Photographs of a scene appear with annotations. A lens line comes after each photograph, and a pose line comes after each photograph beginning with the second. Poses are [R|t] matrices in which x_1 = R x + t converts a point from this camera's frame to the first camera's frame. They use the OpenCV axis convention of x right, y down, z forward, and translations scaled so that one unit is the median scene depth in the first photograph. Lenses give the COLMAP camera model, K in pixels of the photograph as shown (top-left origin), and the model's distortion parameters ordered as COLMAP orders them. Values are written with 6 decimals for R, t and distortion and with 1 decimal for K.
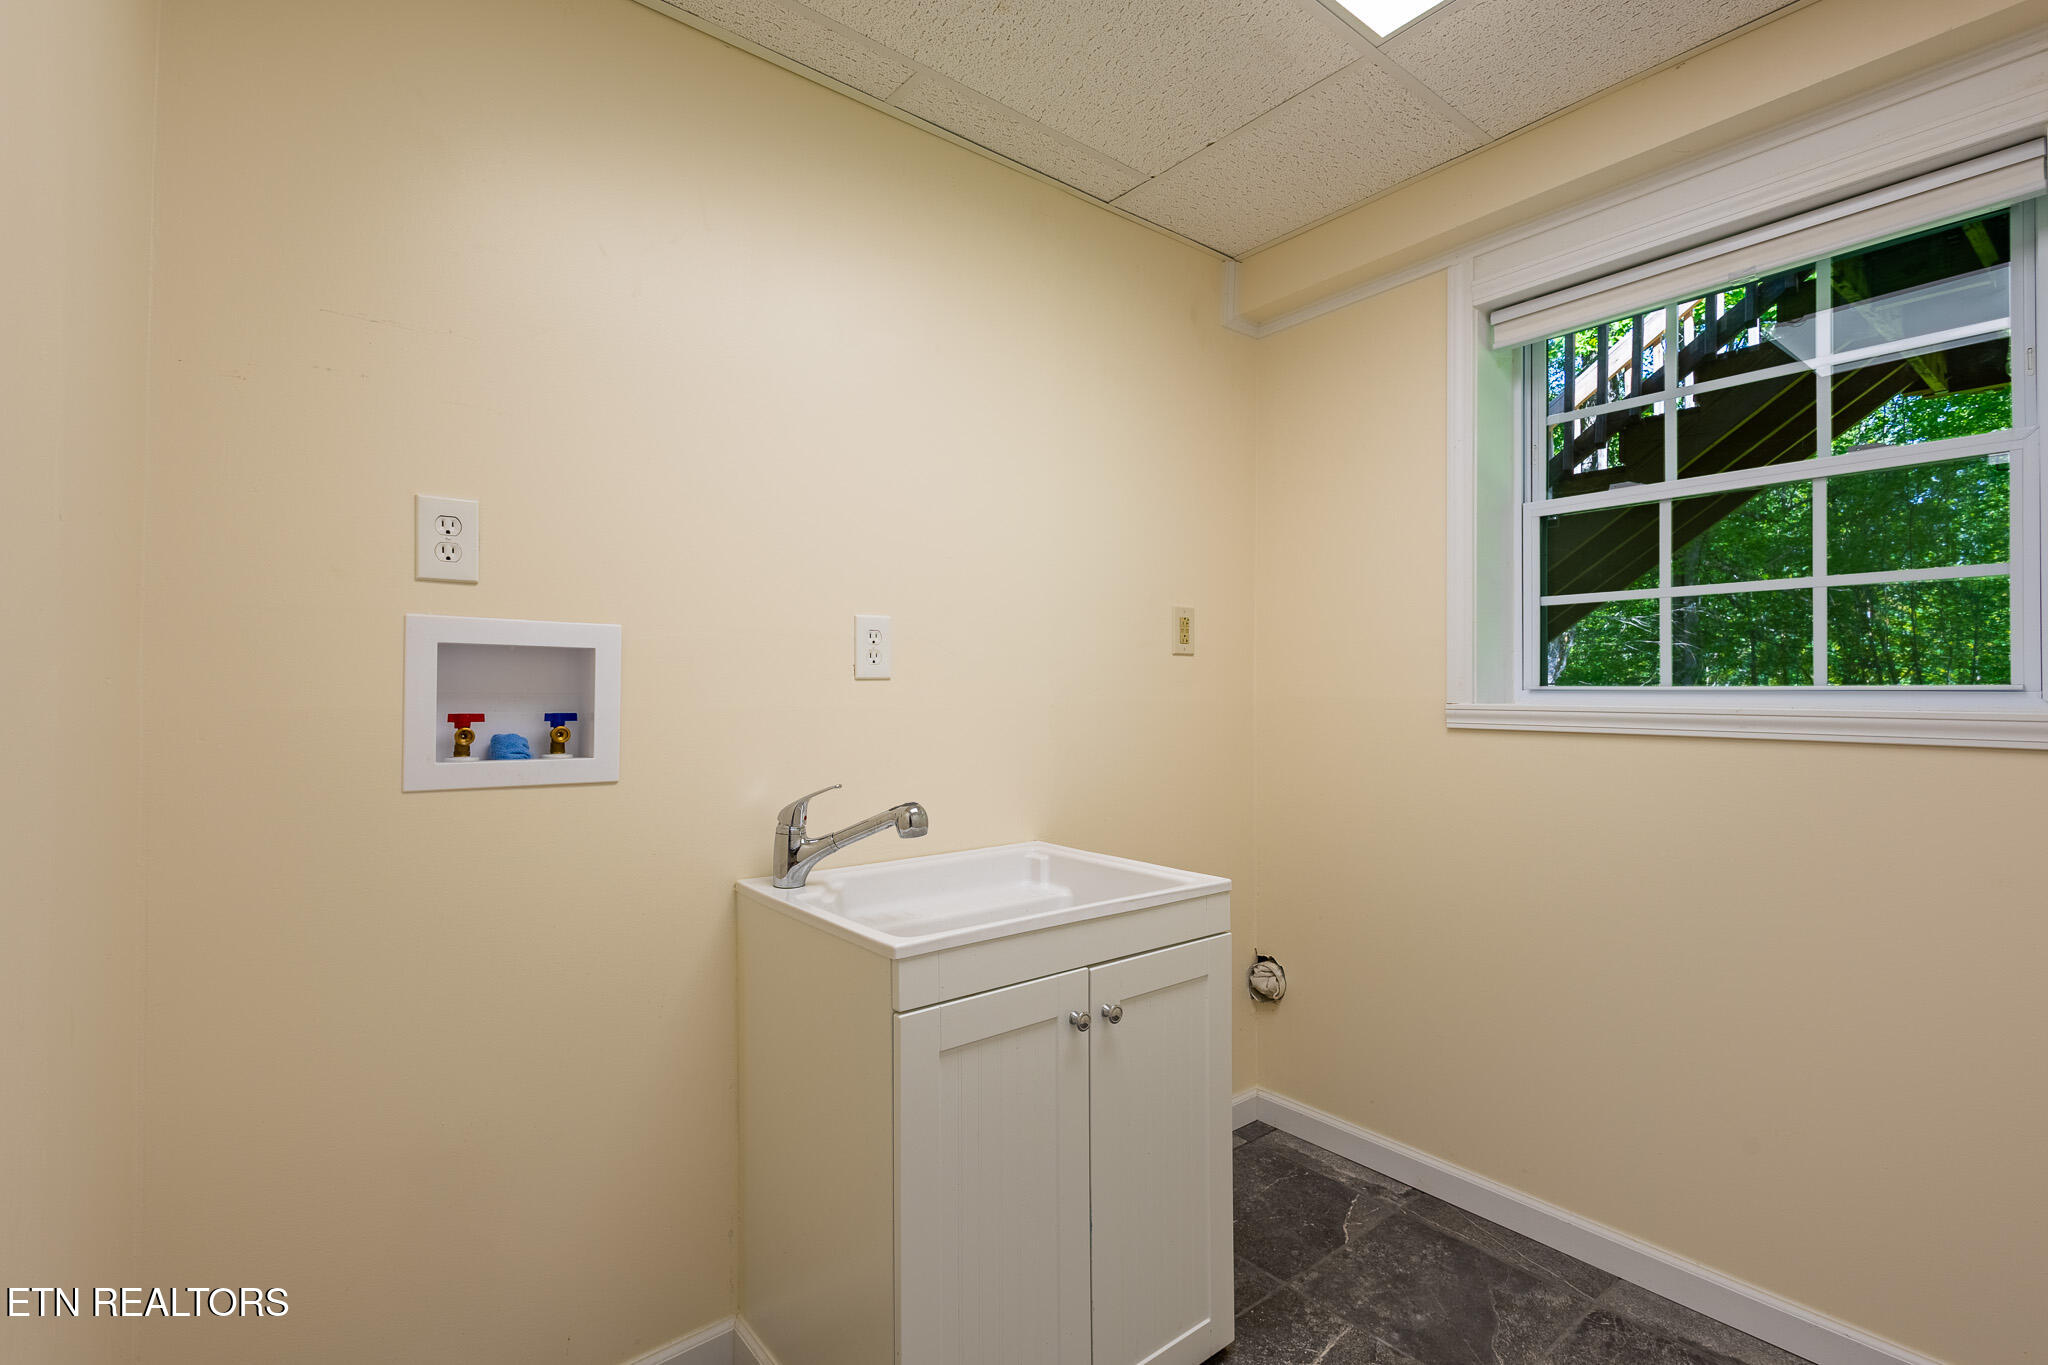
lens RADIAL K [[936.5, 0, 1023.3], [0, 936.5, 684.8], [0, 0, 1]] dist [0.010262, -0.003974]
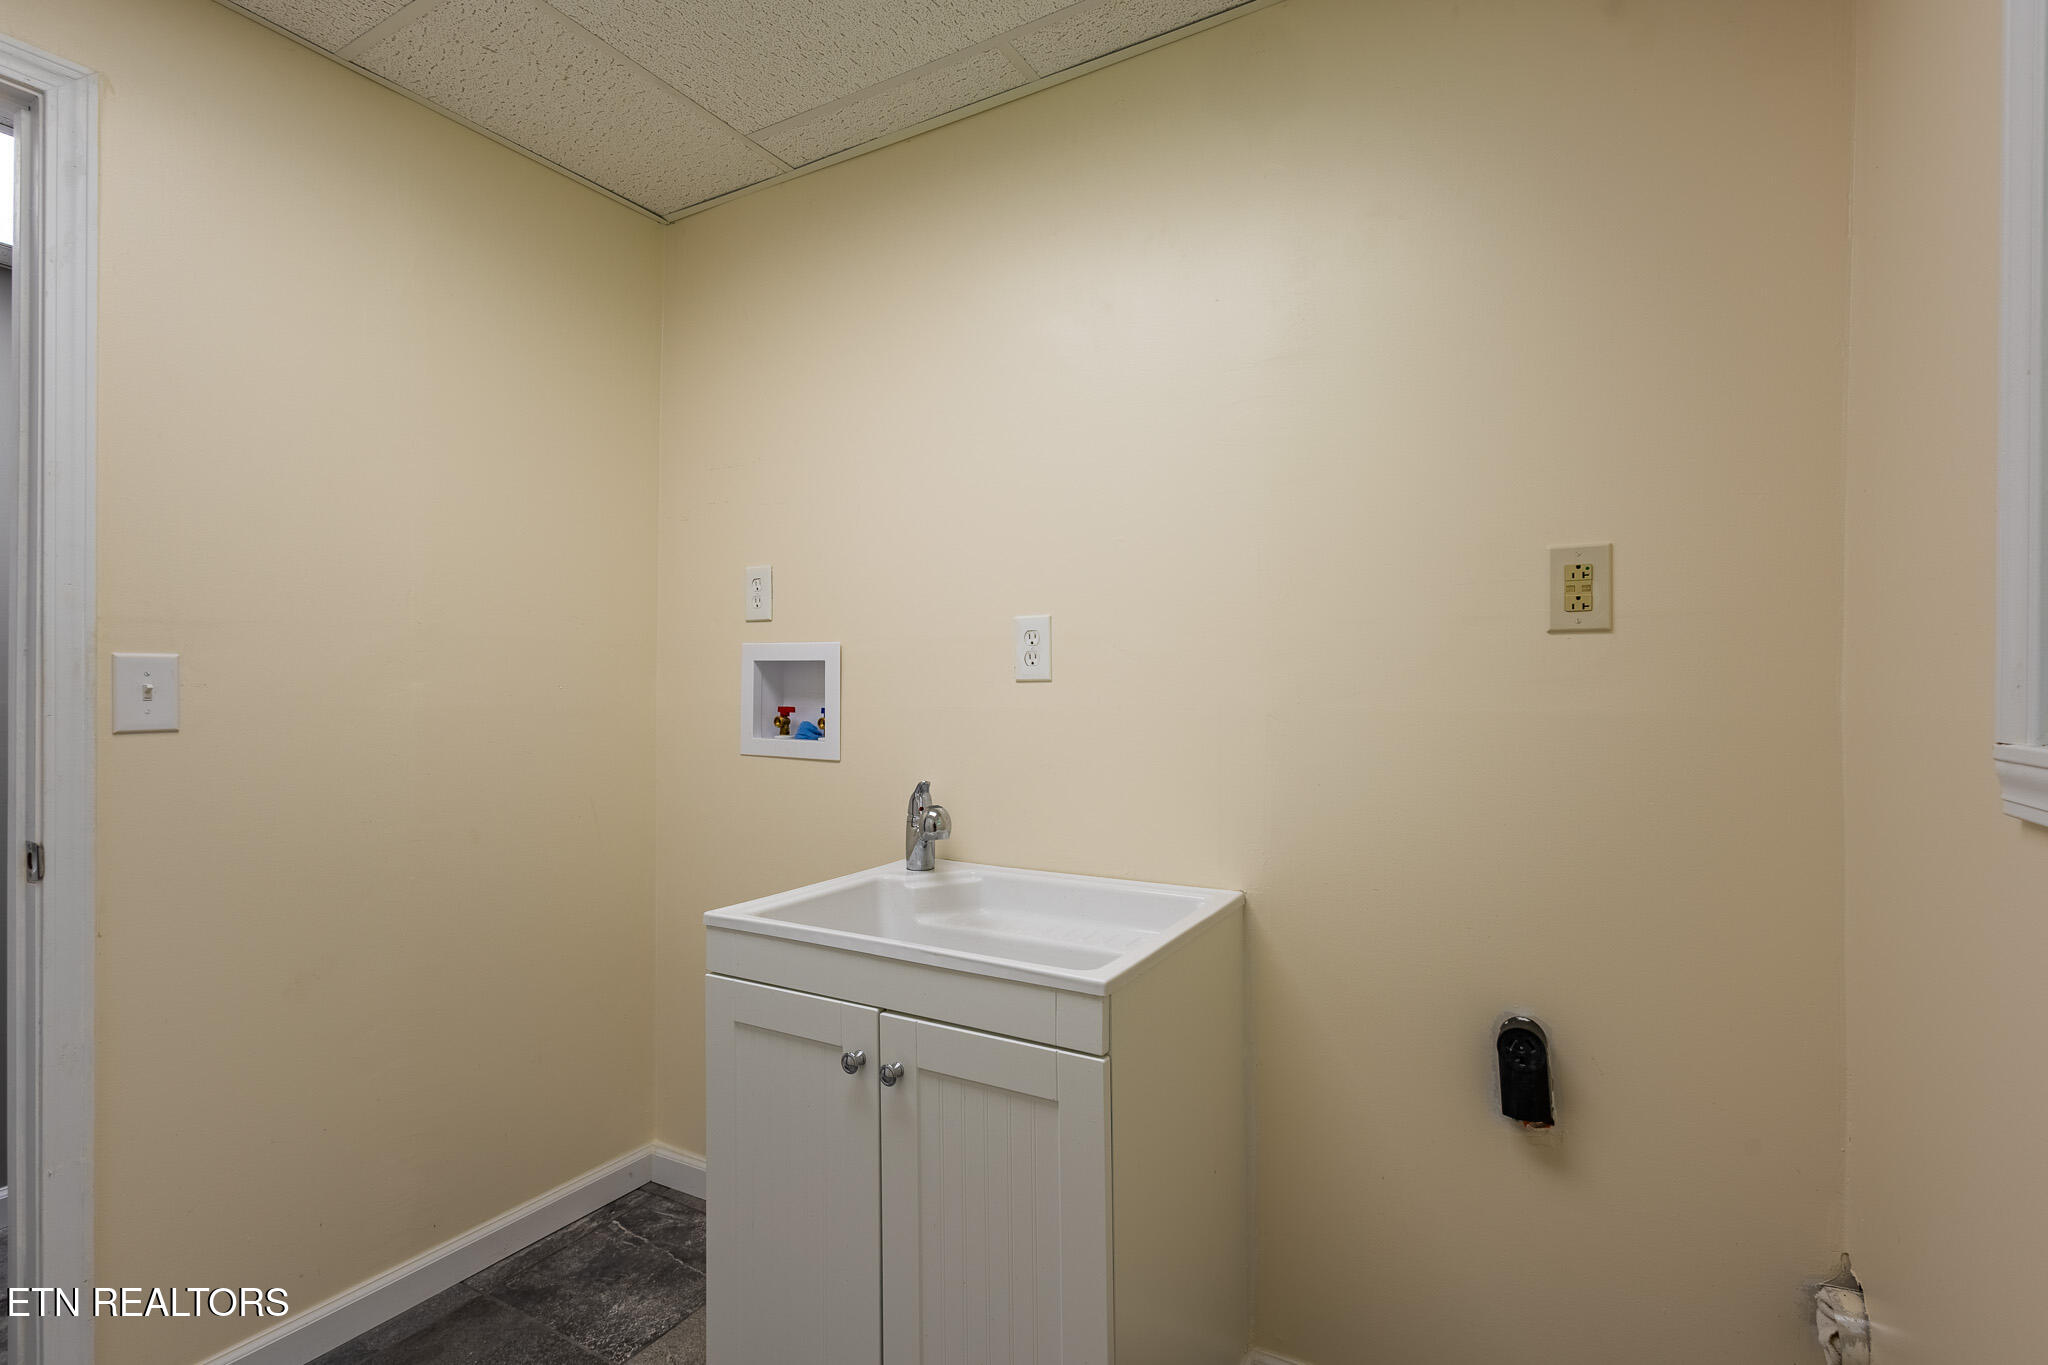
lens RADIAL K [[936.5, 0, 1023.3], [0, 936.5, 684.8], [0, 0, 1]] dist [0.010262, -0.003974]
pose [[0.362870, -0.001142, -0.931839, 0.885886], [0.003904, 0.999992, 0.000295, -0.003305], [0.931832, -0.003745, 0.362871, 0.761367]]
